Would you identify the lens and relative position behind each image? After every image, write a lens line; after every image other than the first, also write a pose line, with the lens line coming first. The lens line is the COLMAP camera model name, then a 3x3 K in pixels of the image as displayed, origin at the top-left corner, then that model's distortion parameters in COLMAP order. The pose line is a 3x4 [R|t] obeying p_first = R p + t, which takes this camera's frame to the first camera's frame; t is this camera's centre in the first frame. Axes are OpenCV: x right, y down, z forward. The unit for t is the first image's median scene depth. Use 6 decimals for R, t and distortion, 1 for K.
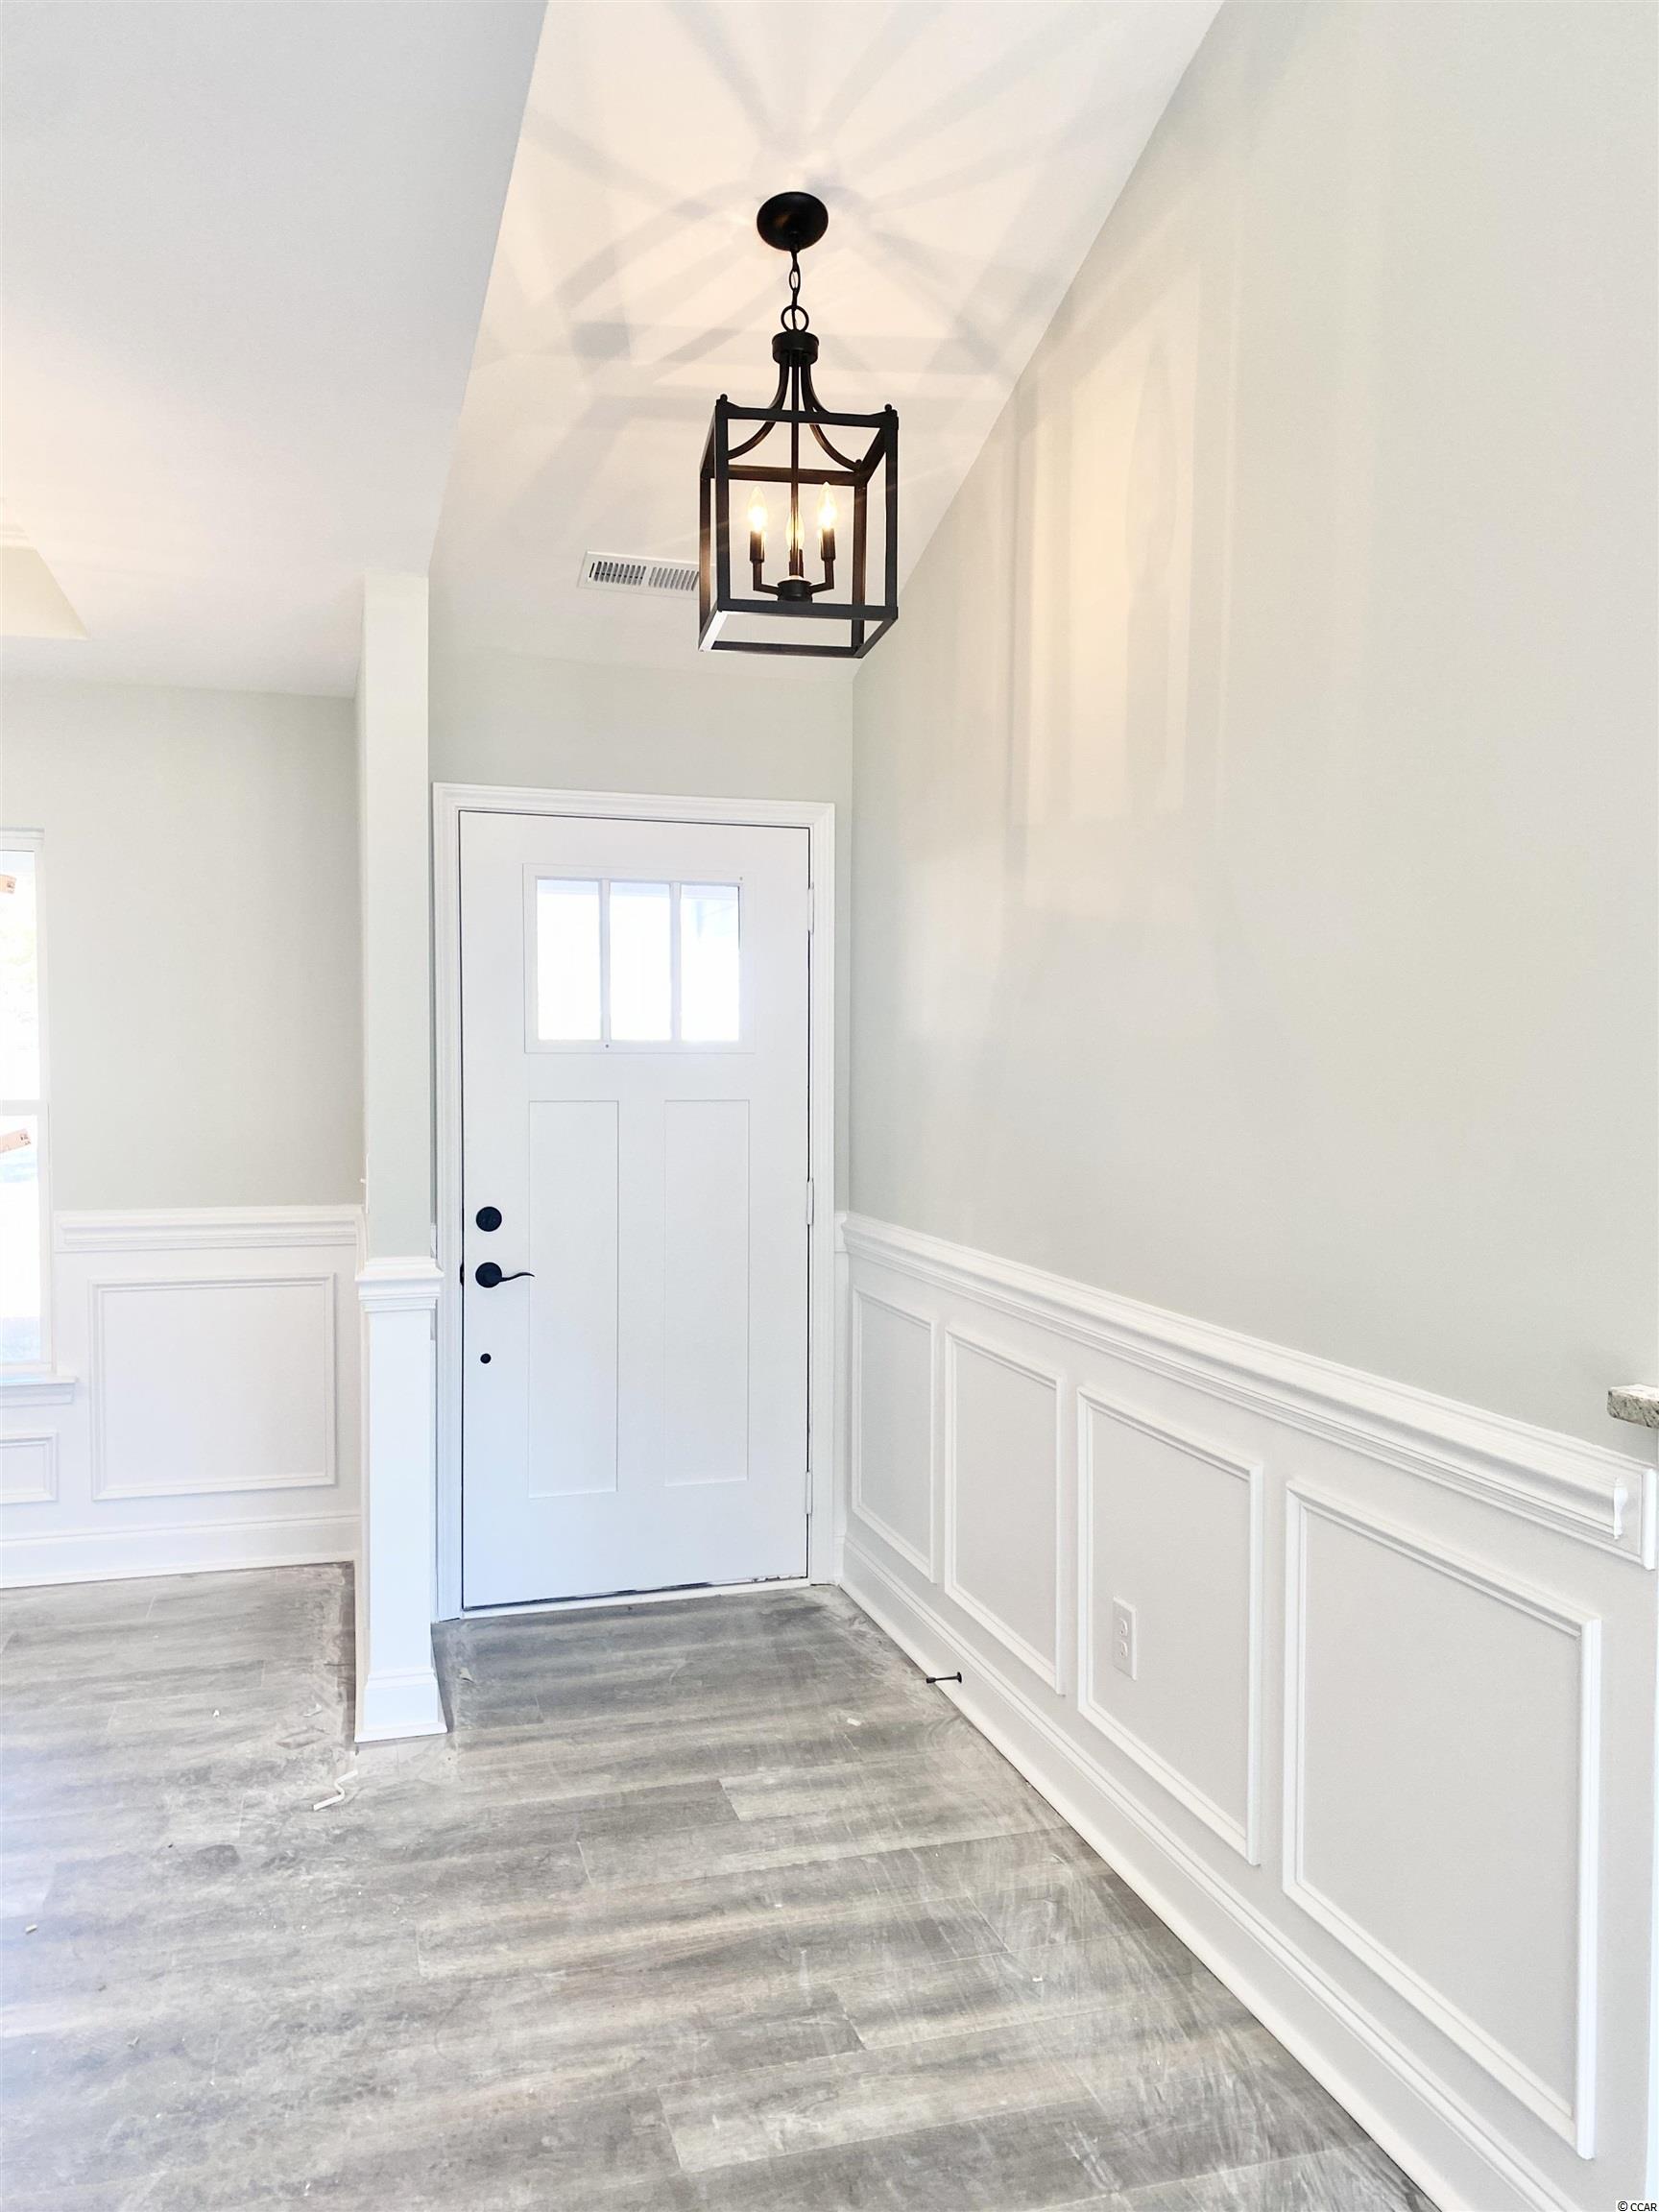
lens RADIAL K [[1737.6, 0, 833.7], [0, 1737.6, 1105.6], [0, 0, 1]] dist [0.033331, -0.000665]
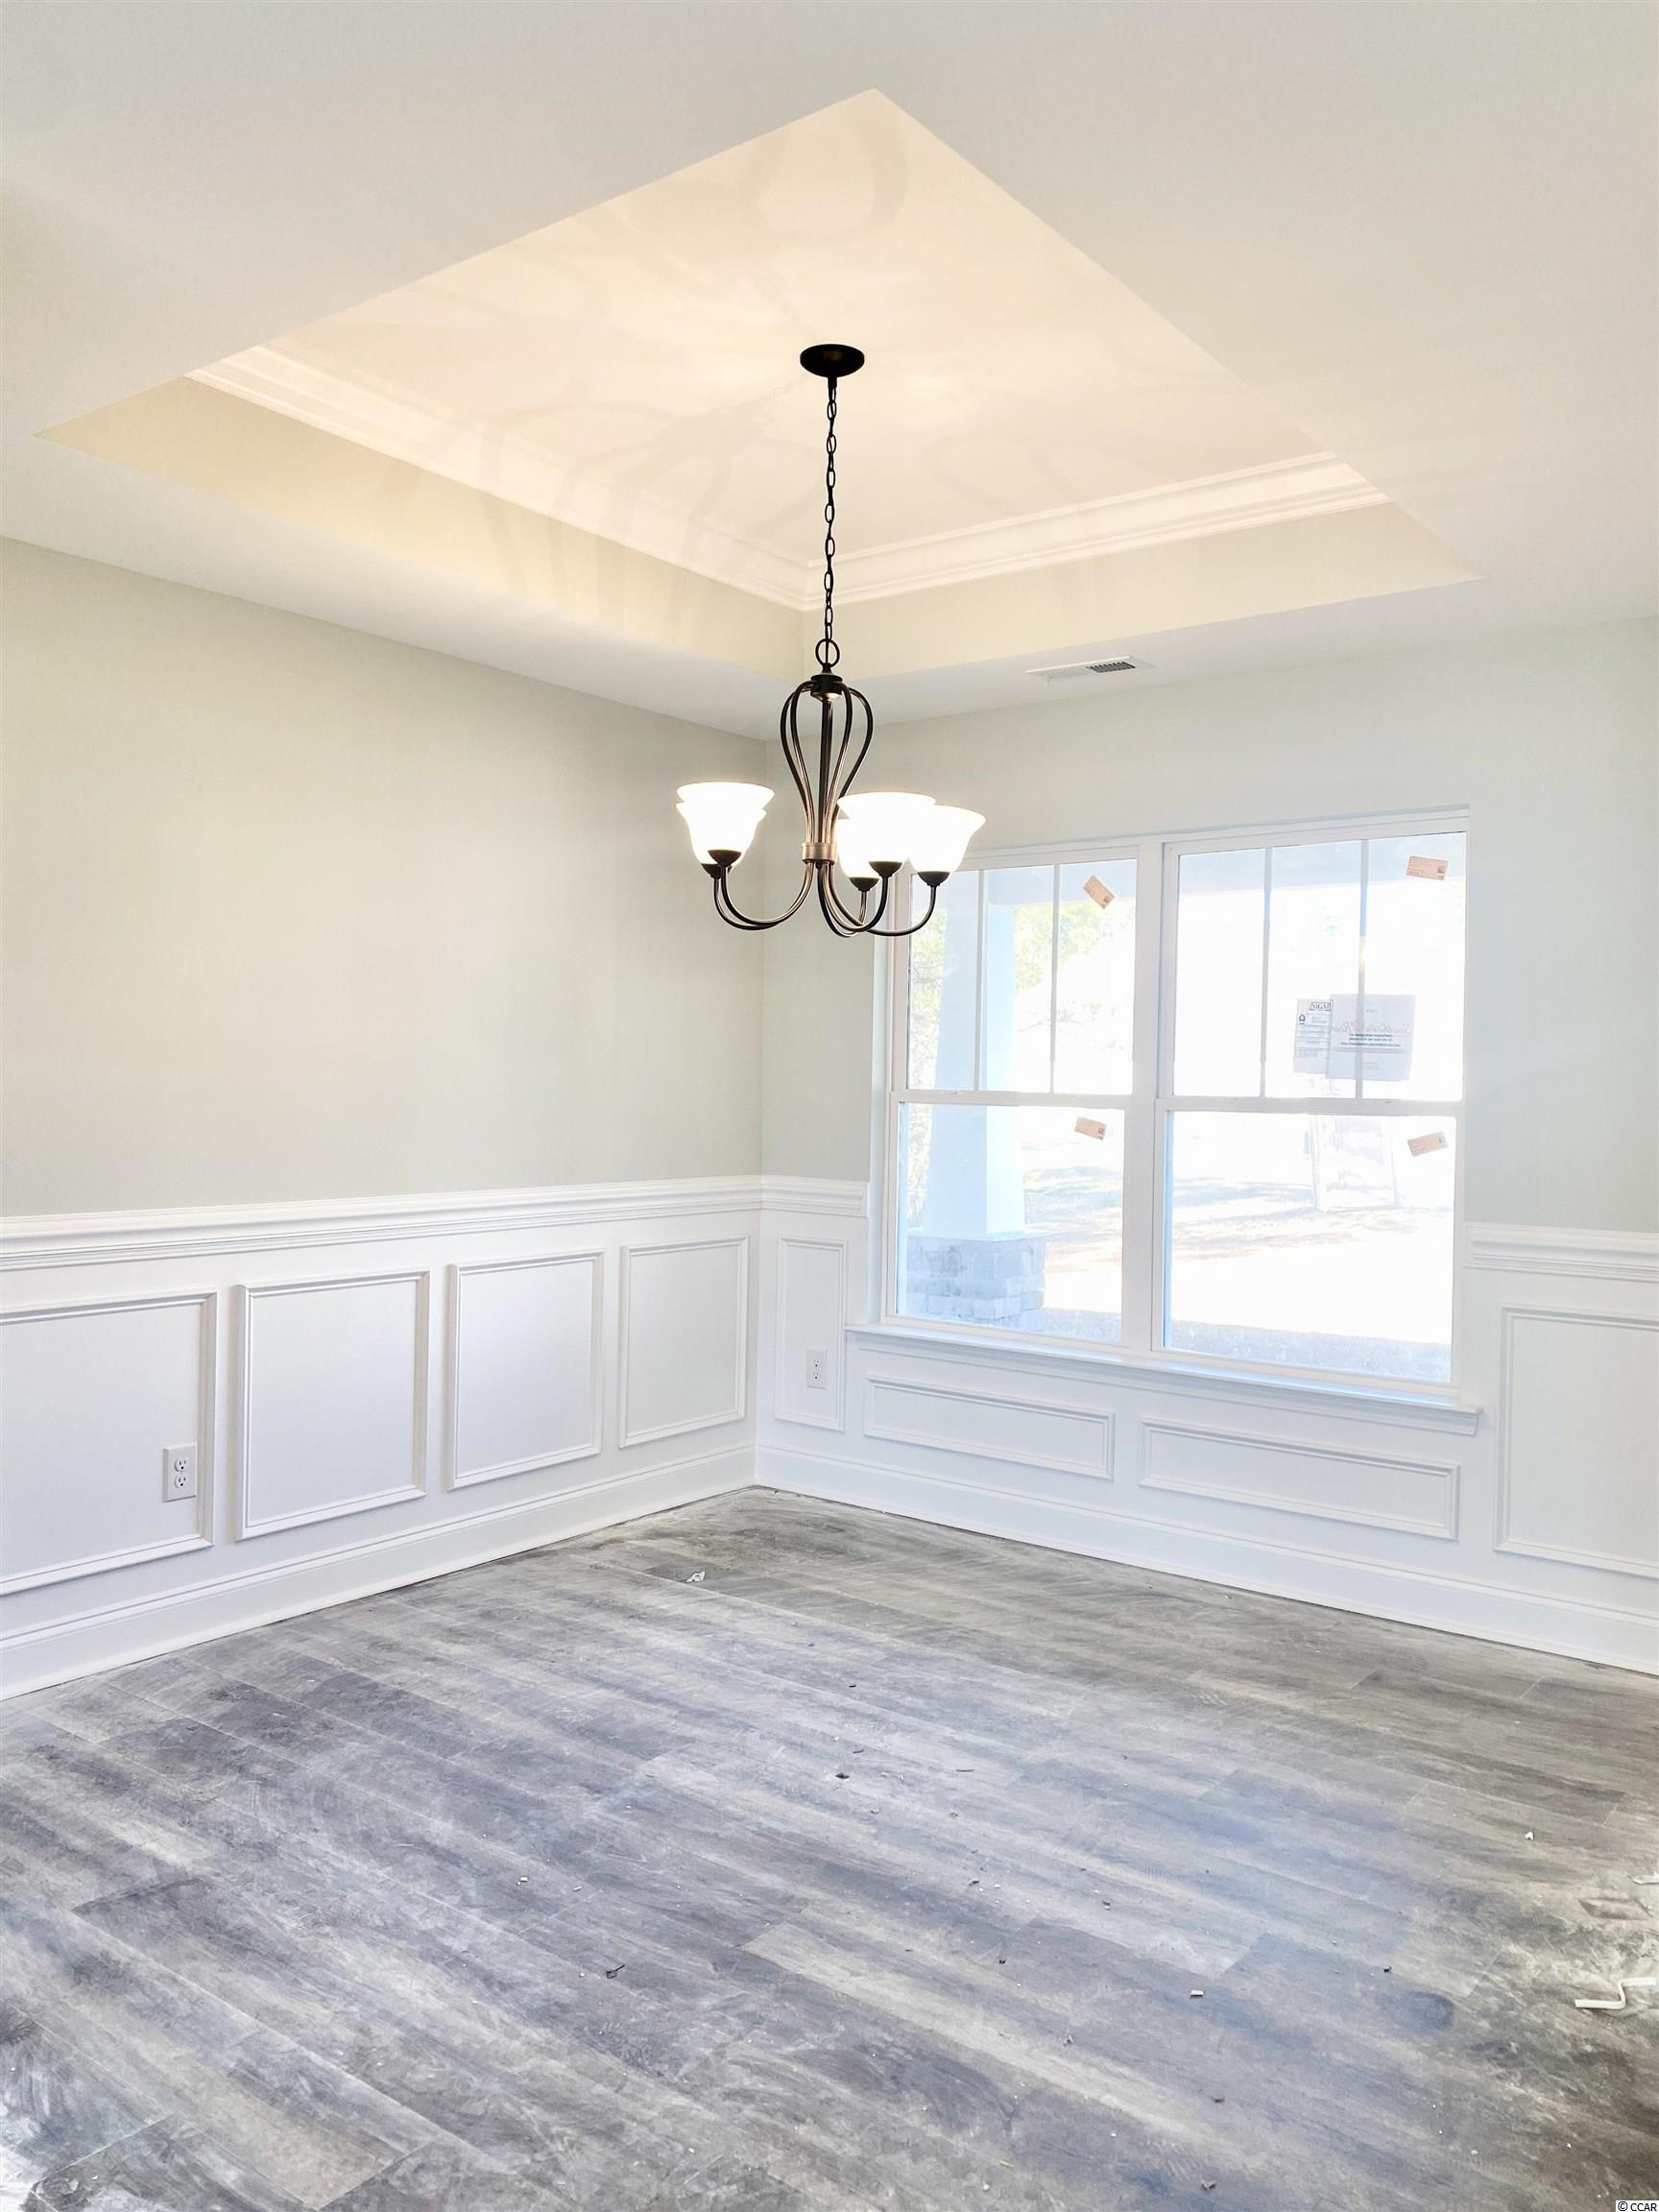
lens RADIAL K [[1737.6, 0, 822.3], [0, 1737.6, 1103.1], [0, 0, 1]] dist [0.033331, -0.000665]
pose [[0.597613, 0.016999, -0.801605, 0.110777], [-0.040655, 0.999132, -0.009122, 0.027622], [0.800754, 0.038040, 0.597785, 0.248709]]
